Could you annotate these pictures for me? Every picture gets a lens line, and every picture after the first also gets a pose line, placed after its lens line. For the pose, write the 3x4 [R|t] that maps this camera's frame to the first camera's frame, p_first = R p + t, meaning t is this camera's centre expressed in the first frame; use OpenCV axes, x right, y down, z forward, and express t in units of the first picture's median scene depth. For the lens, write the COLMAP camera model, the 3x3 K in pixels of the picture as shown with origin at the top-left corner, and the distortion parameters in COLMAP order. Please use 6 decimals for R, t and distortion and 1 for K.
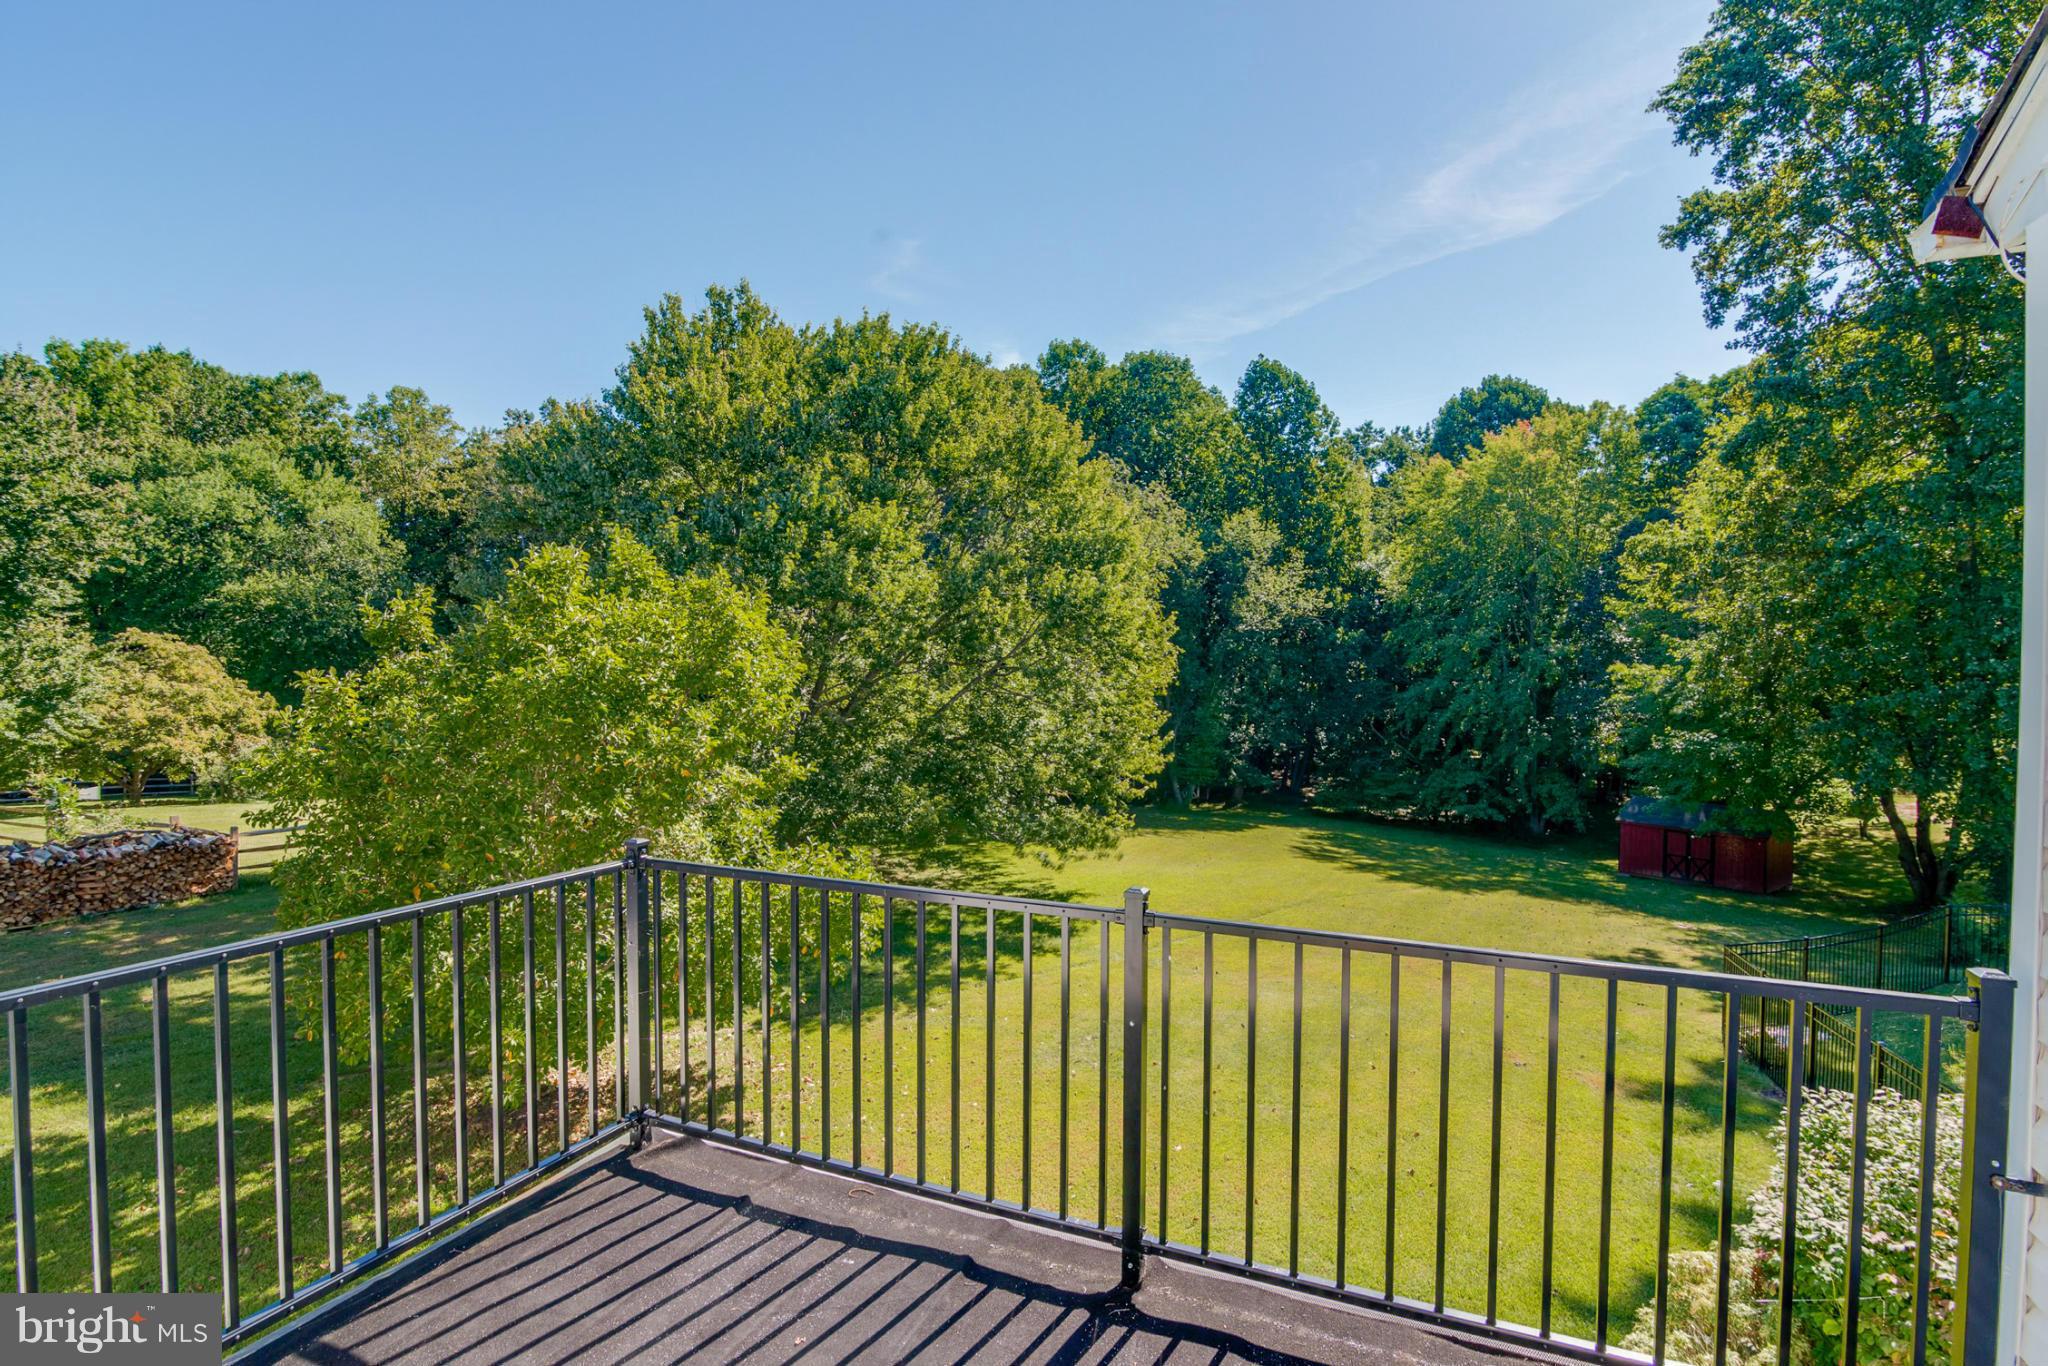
lens RADIAL K [[972.4, 0, 1040.3], [0, 972.4, 665.5], [0, 0, 1]] dist [0.000595, -0.000302]
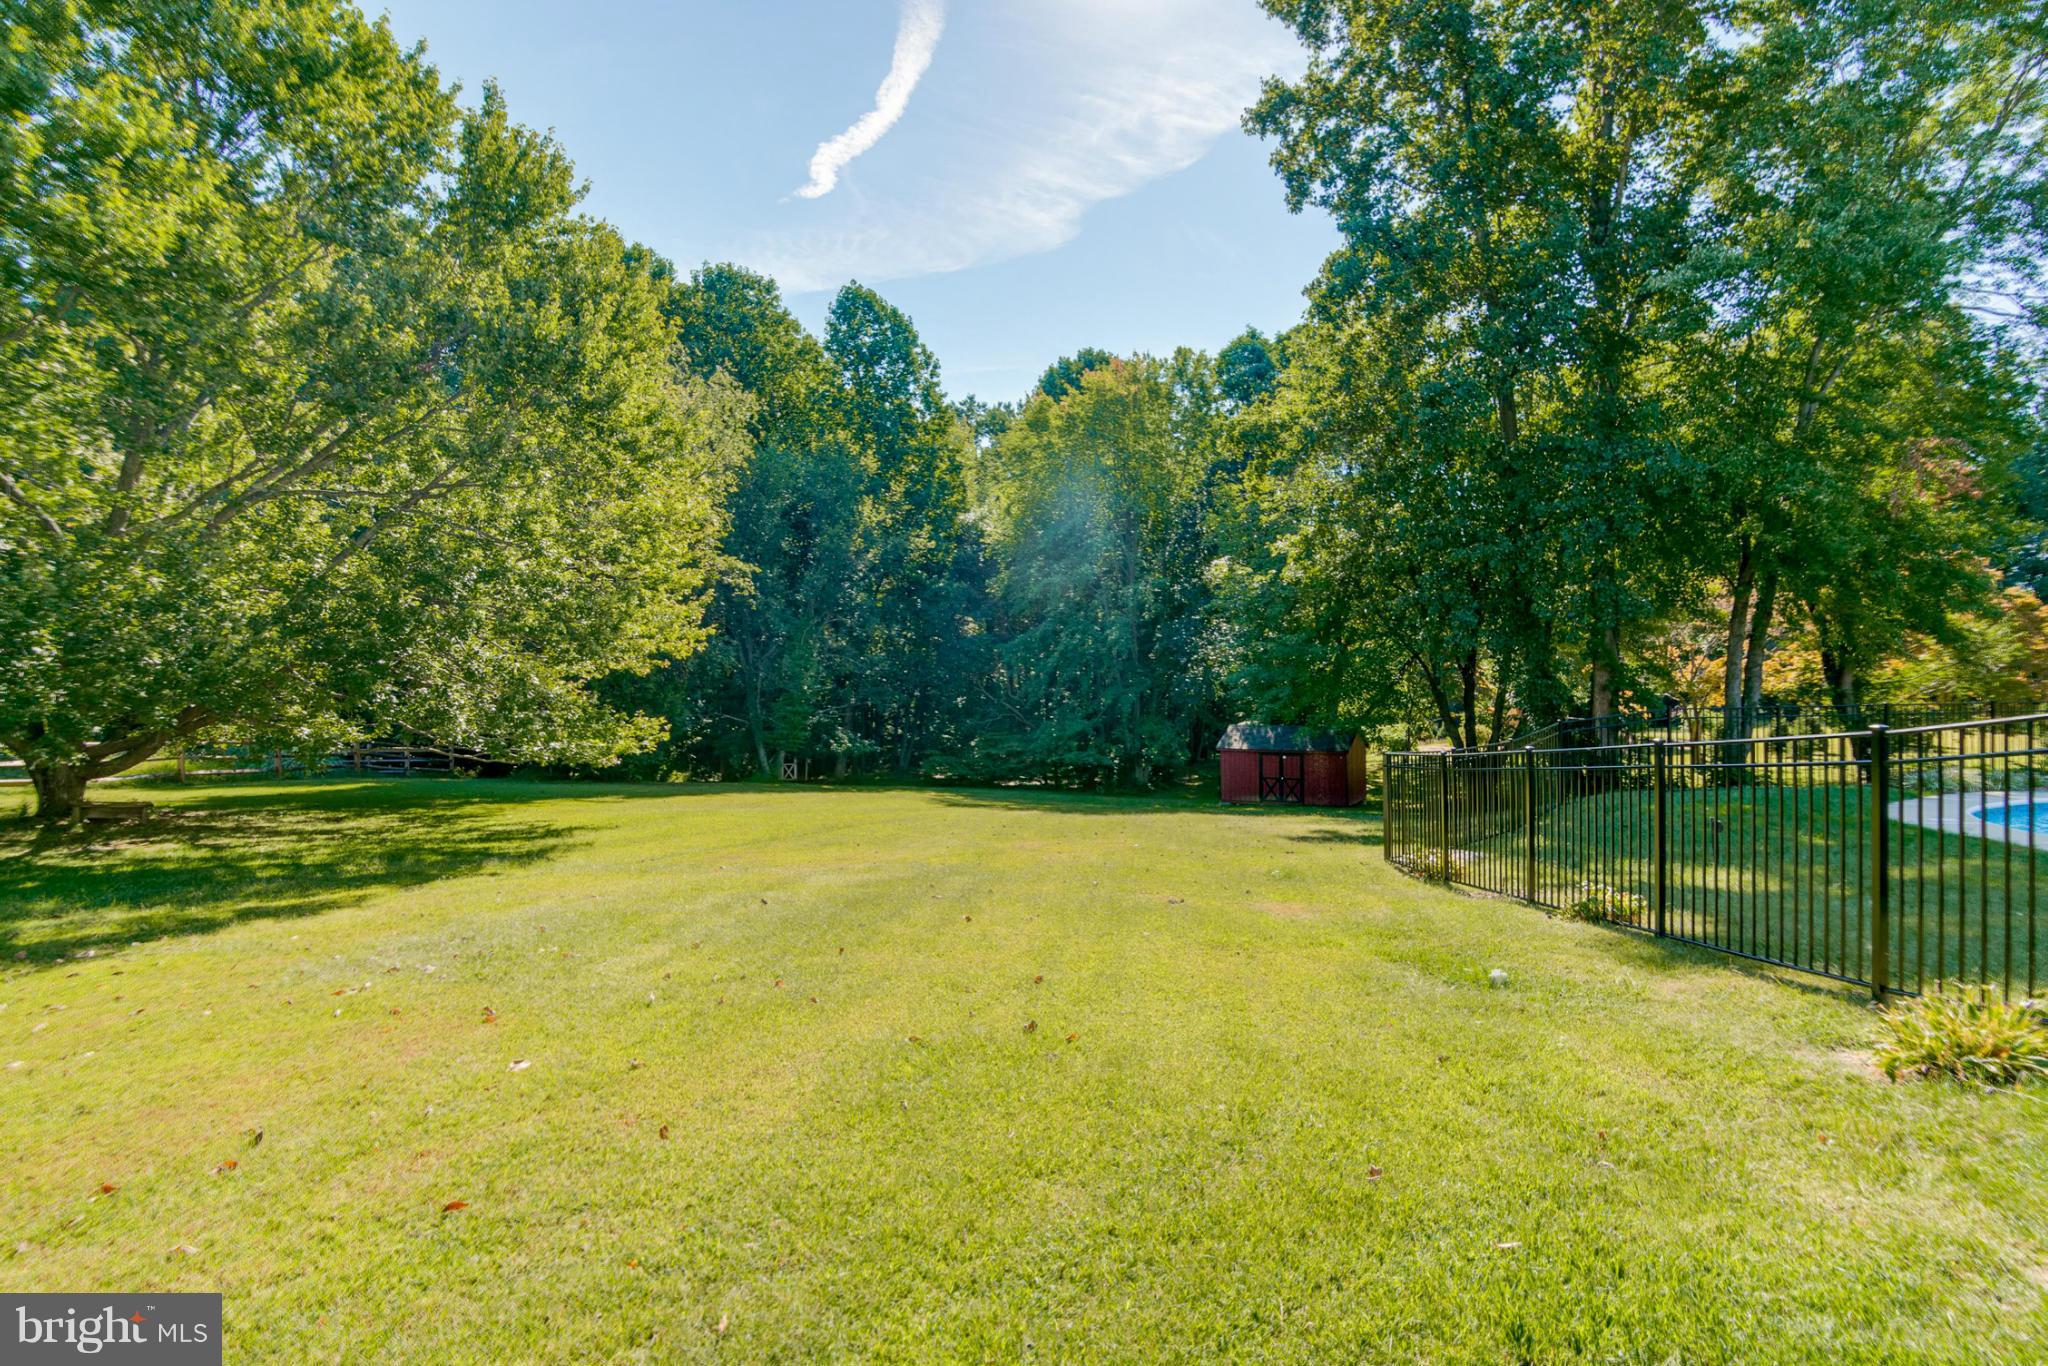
lens RADIAL K [[972.4, 0, 1040.3], [0, 972.4, 665.5], [0, 0, 1]] dist [0.000595, -0.000302]
pose [[0.926394, -0.015044, 0.376255, 0.041519], [0.027833, 0.999204, -0.028578, 0.070673], [-0.375525, 0.036947, 0.926075, 0.109089]]
